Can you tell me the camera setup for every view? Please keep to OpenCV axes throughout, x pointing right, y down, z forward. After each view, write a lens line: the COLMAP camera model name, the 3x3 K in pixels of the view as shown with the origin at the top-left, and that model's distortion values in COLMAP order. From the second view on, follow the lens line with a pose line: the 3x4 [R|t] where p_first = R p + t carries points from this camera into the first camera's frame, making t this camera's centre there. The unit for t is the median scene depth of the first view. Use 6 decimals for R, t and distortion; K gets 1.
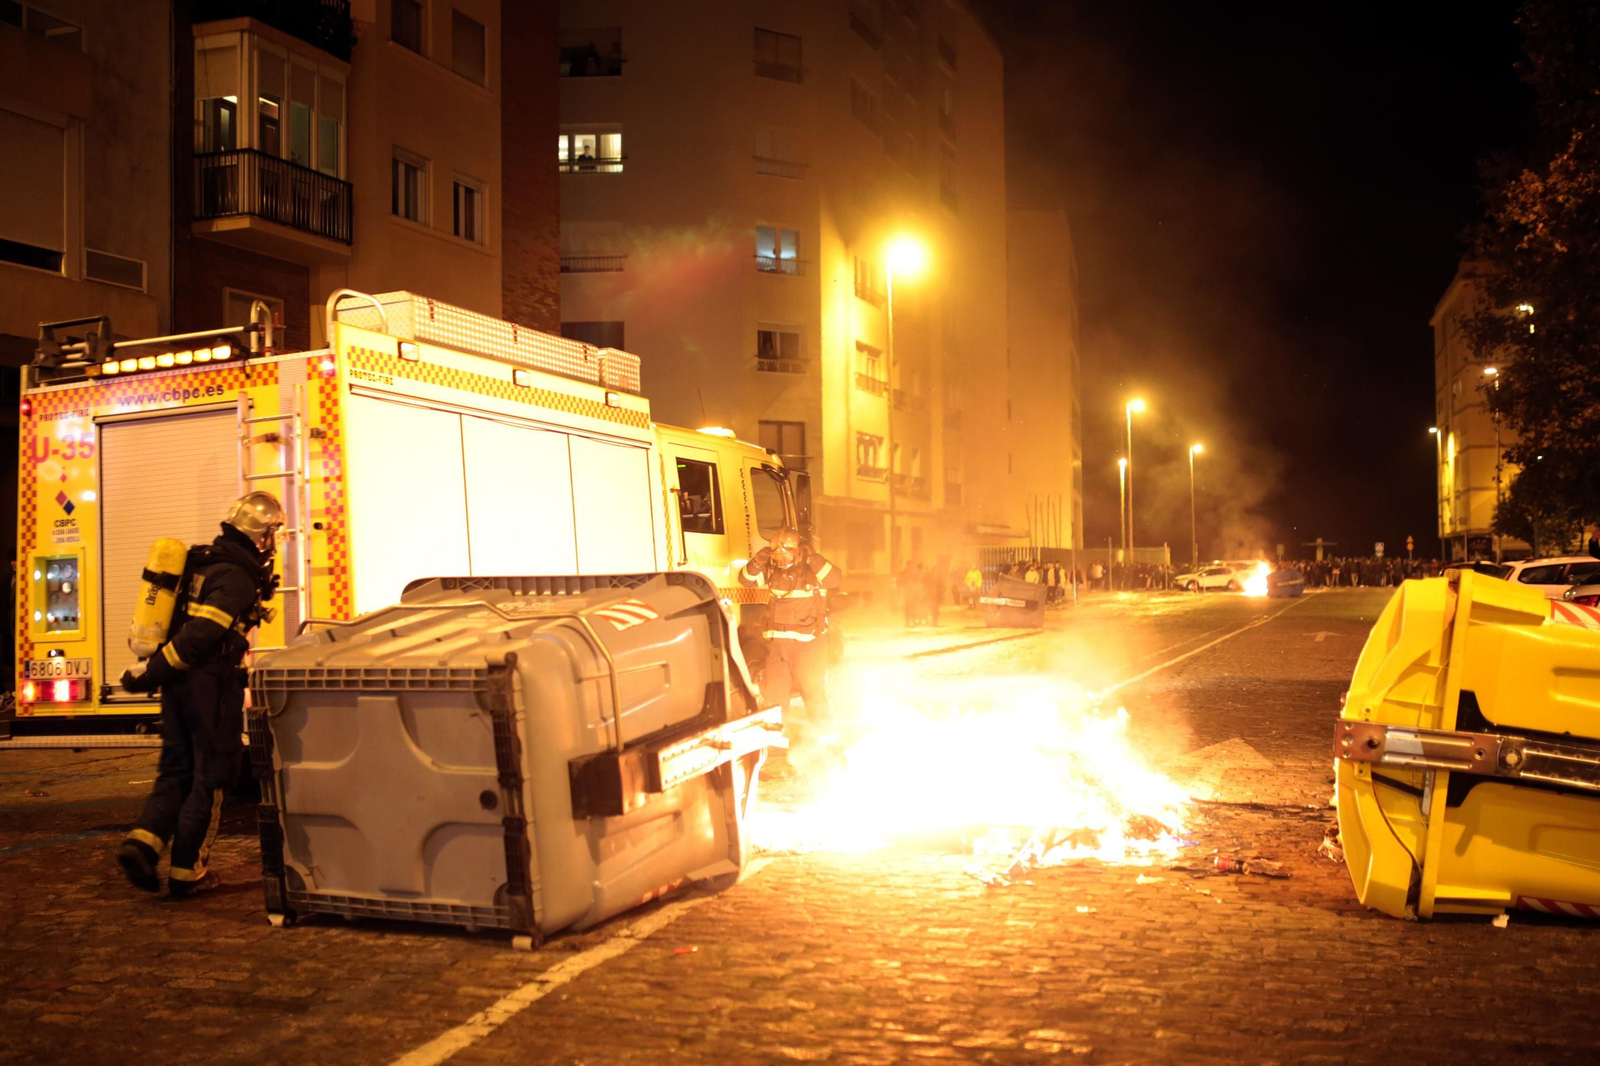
lens RADIAL K [[2794.4, 0, 800.0], [0, 2794.4, 533.0], [0, 0, 1]] dist [-0.006573, 0.001274]
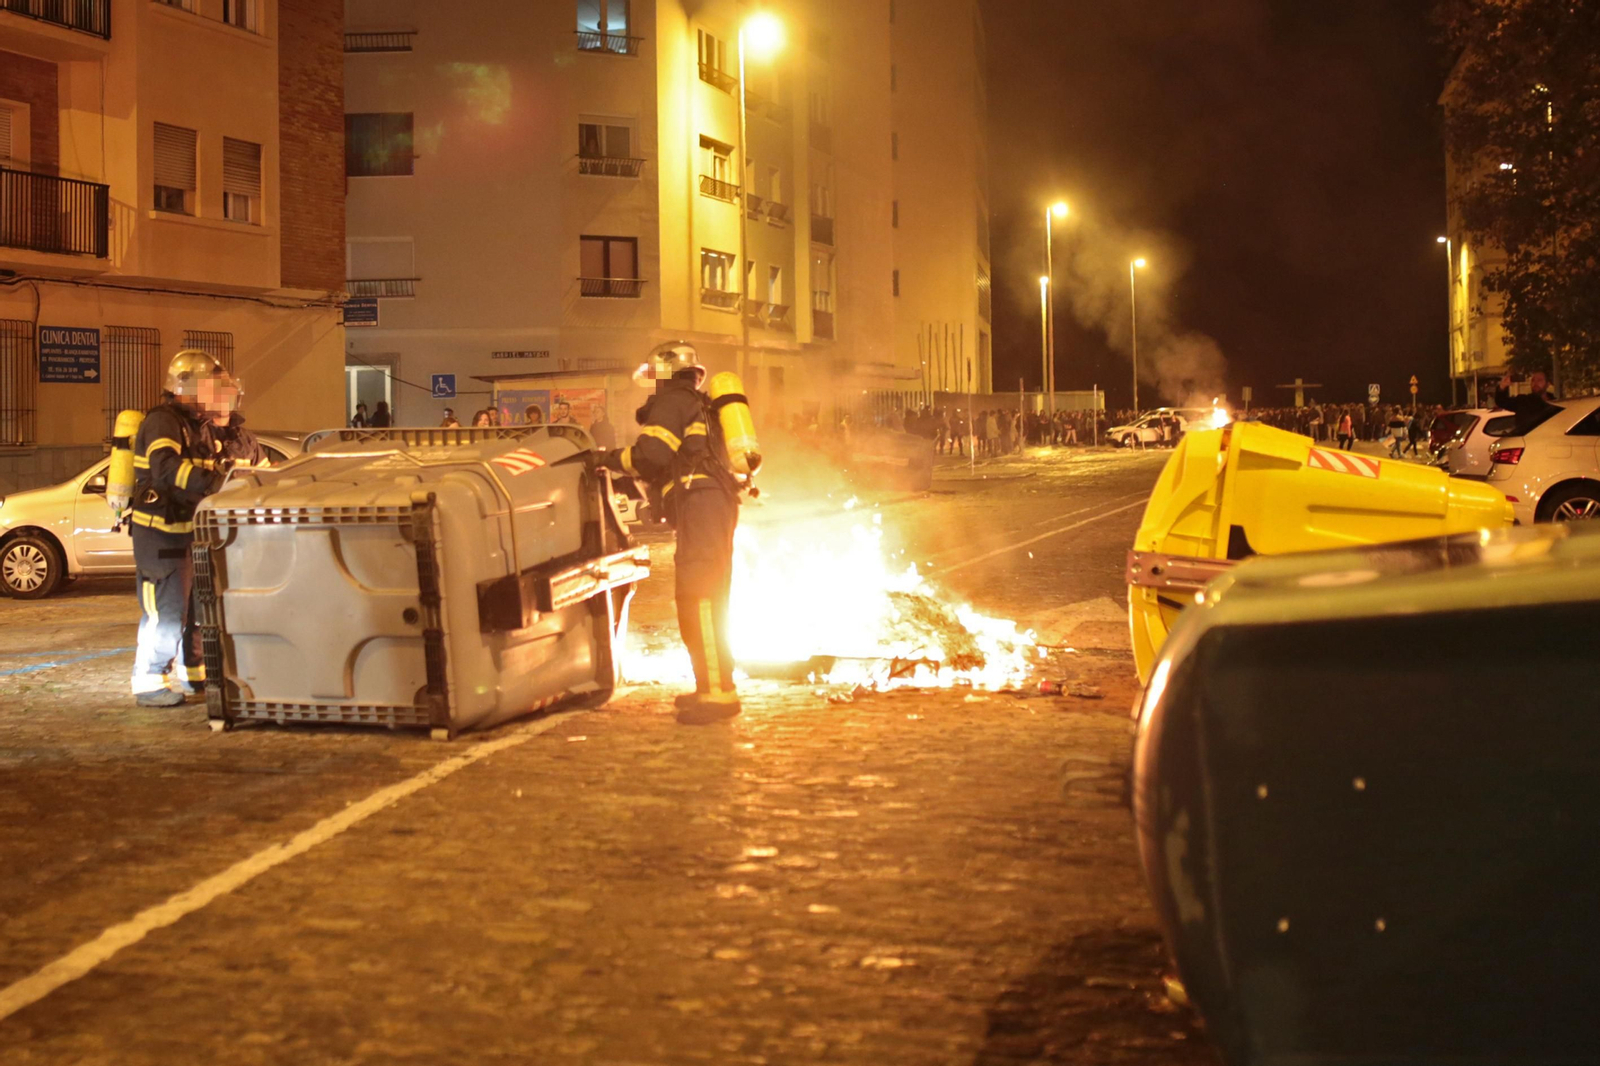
lens RADIAL K [[3816.9, 0, 800.0], [0, 3816.9, 533.0], [0, 0, 1]] dist [-0.001277, -0.078668]
pose [[0.998882, -0.002539, 0.047207, -0.019482], [0.000516, 0.999082, 0.042828, -0.008801], [-0.047272, -0.042756, 0.997967, -0.567929]]
